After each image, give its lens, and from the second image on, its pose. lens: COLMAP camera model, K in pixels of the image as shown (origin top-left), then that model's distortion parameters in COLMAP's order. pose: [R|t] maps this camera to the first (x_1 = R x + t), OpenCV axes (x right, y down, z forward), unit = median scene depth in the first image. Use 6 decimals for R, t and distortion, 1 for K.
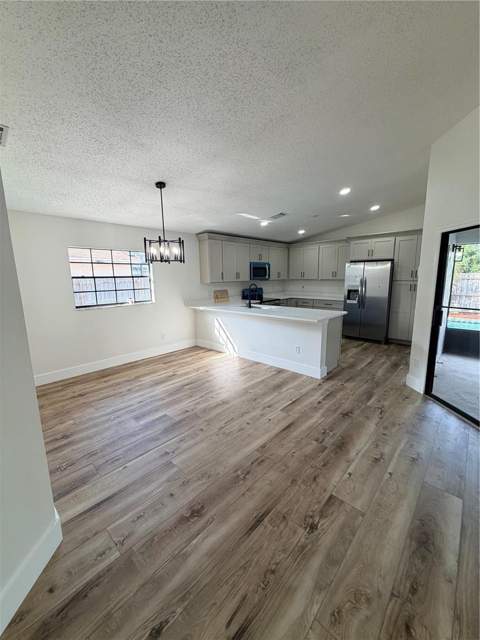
lens RADIAL K [[258.3, 0, 240.3], [0, 258.3, 319.9], [0, 0, 1]] dist [0.002582, -0.000022]
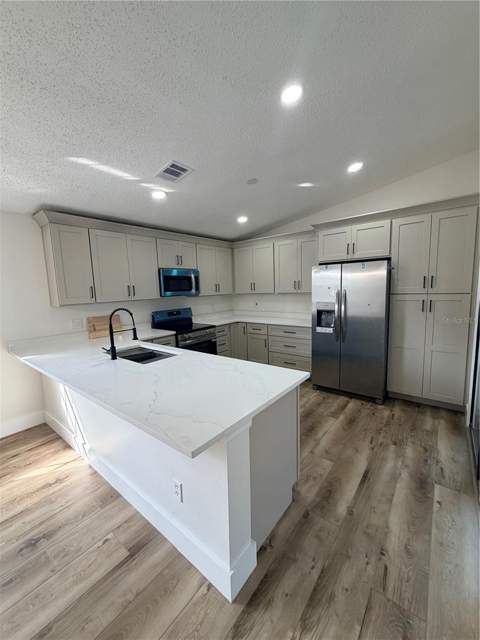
lens RADIAL K [[258.3, 0, 240.3], [0, 258.3, 319.9], [0, 0, 1]] dist [0.002582, -0.000022]
pose [[0.997008, -0.029431, 0.071481, 0.194742], [0.032678, 0.998466, -0.044692, -0.073201], [-0.070056, 0.046894, 0.996440, 0.415099]]
